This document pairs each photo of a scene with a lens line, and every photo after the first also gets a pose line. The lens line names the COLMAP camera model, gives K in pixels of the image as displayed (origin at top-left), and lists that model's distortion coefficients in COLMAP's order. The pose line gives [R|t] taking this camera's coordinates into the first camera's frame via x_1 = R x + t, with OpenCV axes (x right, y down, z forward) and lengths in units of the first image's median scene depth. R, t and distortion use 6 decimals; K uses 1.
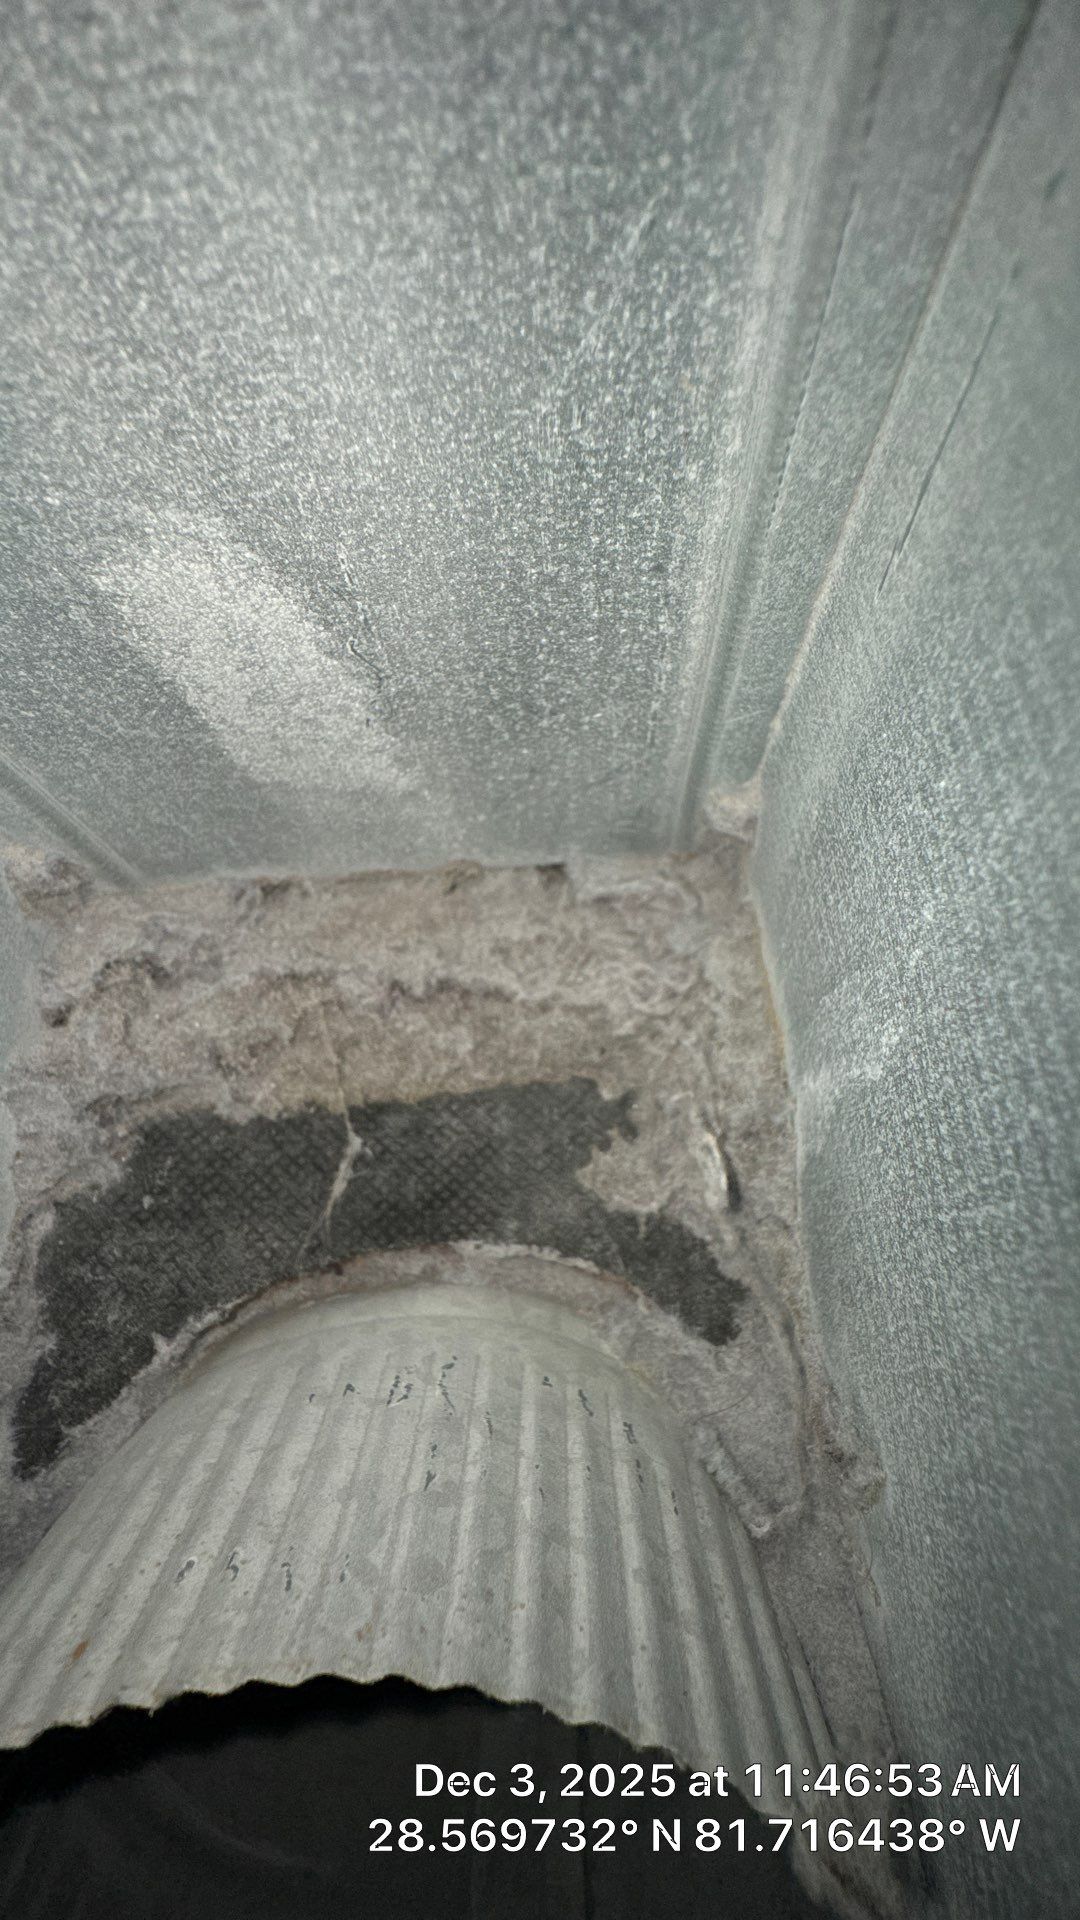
lens RADIAL K [[769.1, 0, 501.8], [0, 769.1, 849.1], [0, 0, 1]] dist [-0.003304, -0.000199]
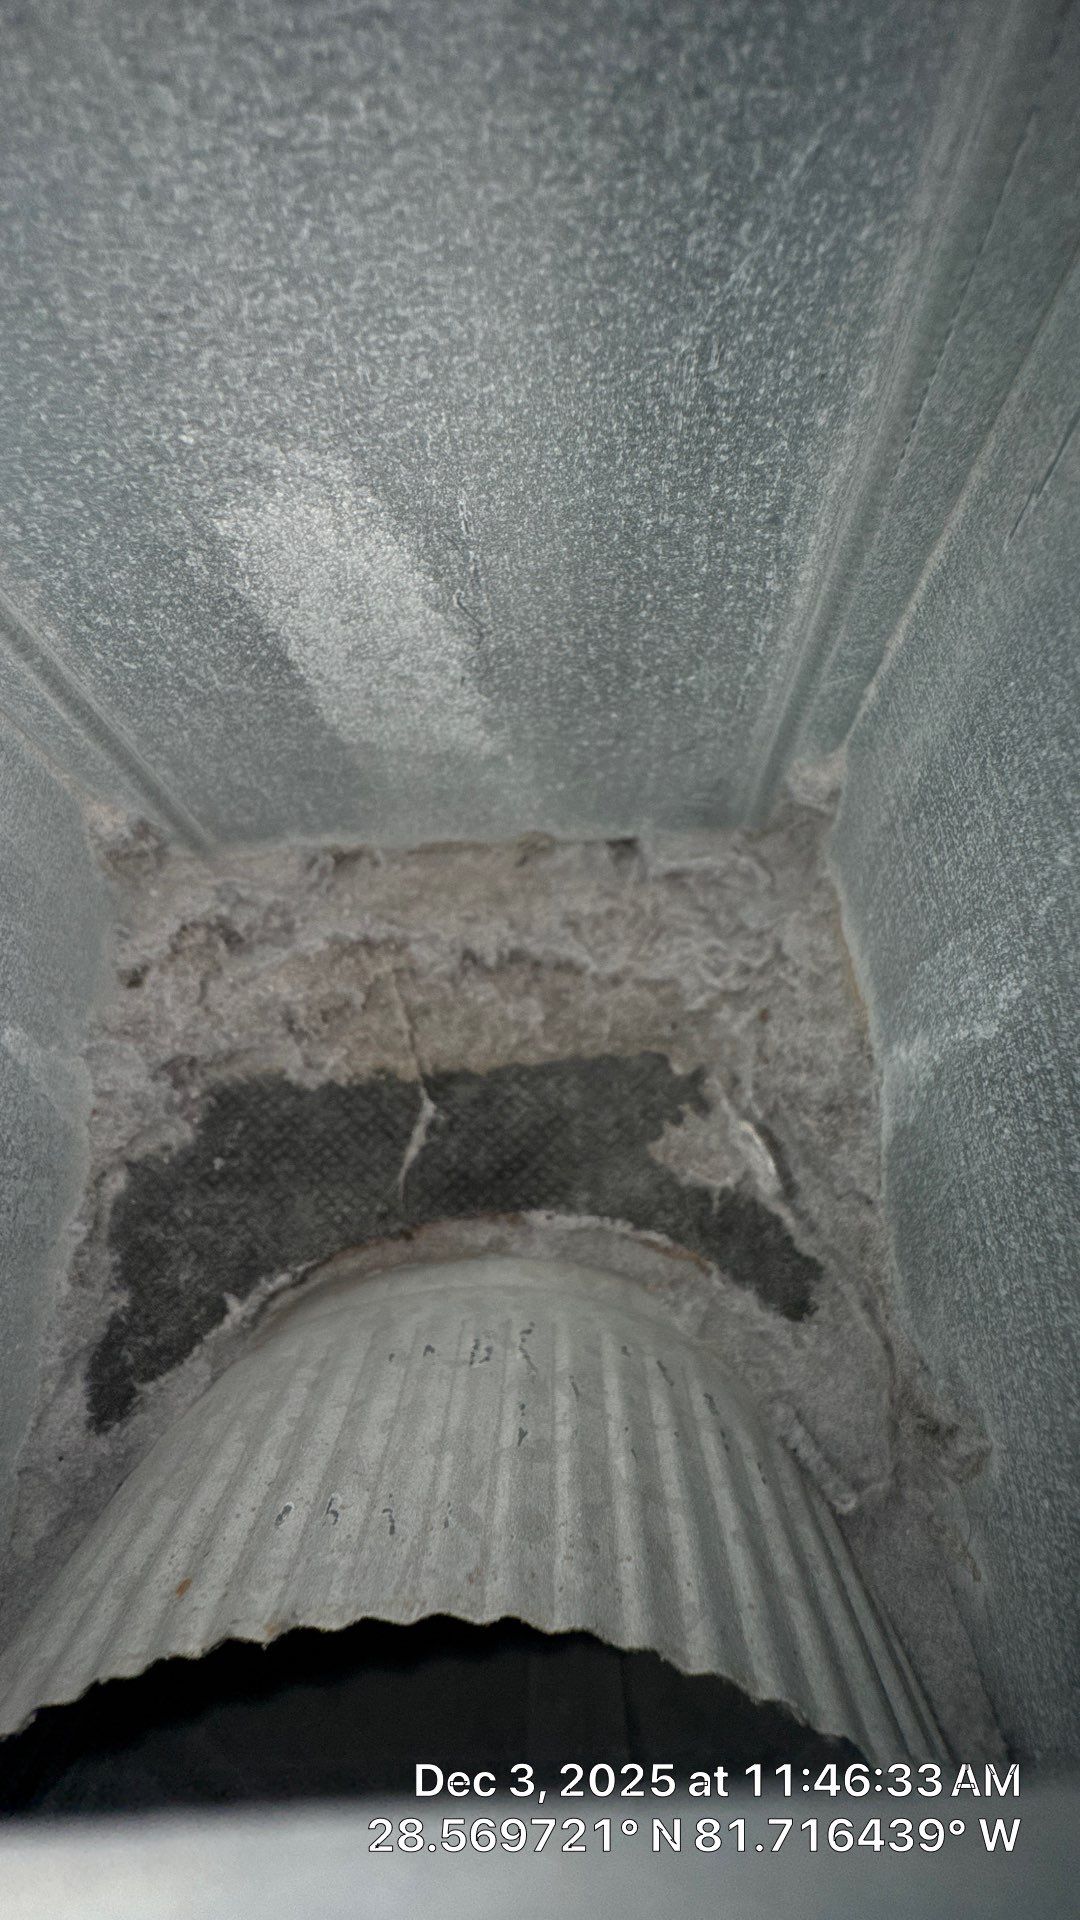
lens RADIAL K [[769.1, 0, 445.1], [0, 769.1, 885.0], [0, 0, 1]] dist [-0.003304, -0.000199]
pose [[0.999610, 0.019802, -0.019684, -0.187897], [-0.020023, 0.999738, -0.011061, 0.123464], [0.019460, 0.011451, 0.999745, -0.001008]]
